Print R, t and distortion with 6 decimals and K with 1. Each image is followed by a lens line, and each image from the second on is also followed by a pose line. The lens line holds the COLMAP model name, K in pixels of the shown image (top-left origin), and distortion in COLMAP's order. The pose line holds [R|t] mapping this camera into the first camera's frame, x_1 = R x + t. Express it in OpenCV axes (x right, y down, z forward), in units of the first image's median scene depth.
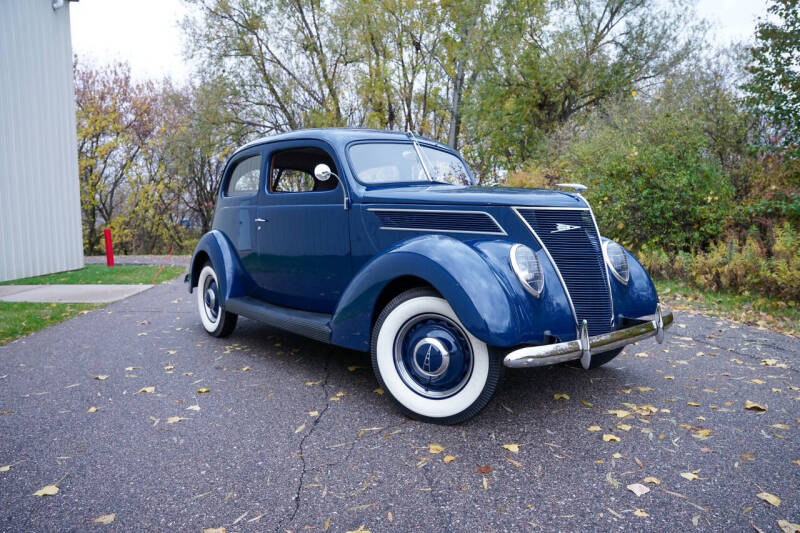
lens RADIAL K [[549.6, 0, 398.1], [0, 549.6, 264.7], [0, 0, 1]] dist [-0.119783, 0.080645]
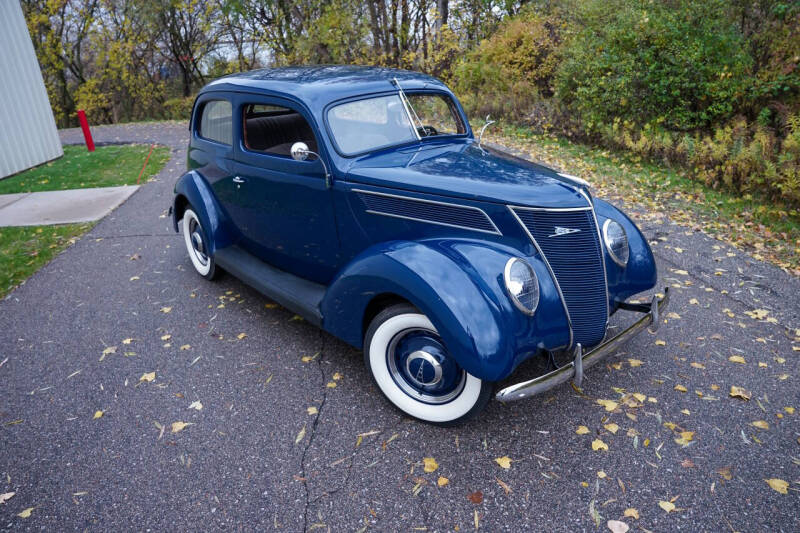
lens RADIAL K [[549.6, 0, 398.4], [0, 549.6, 266.0], [0, 0, 1]] dist [-0.119783, 0.080645]
pose [[0.999105, -0.042254, 0.001797, 0.016600], [0.039867, 0.955152, 0.293418, -0.263283], [-0.014114, -0.293084, 0.955982, 0.082997]]
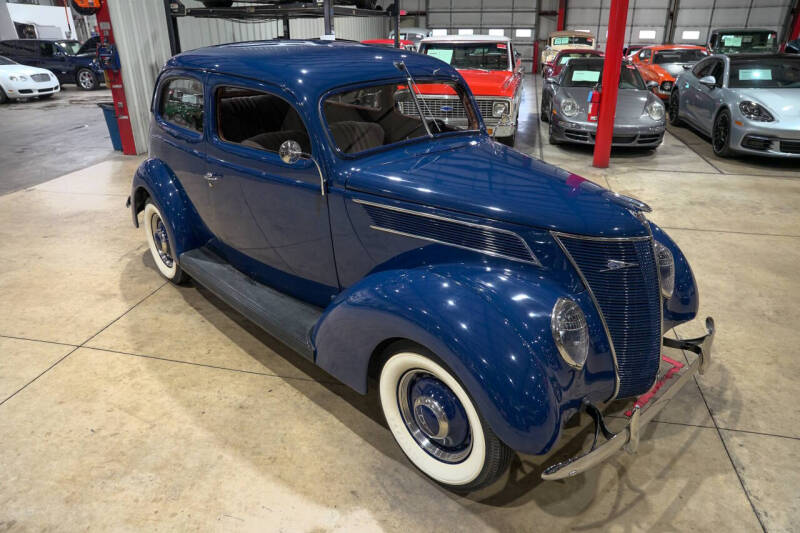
lens RADIAL K [[549.6, 0, 402.0], [0, 549.6, 269.9], [0, 0, 1]] dist [-0.119783, 0.080645]
pose [[0.997331, -0.028869, 0.067068, -0.044195], [0.003604, 0.936862, 0.349680, -0.294035], [-0.072928, -0.348504, 0.934466, 0.268143]]
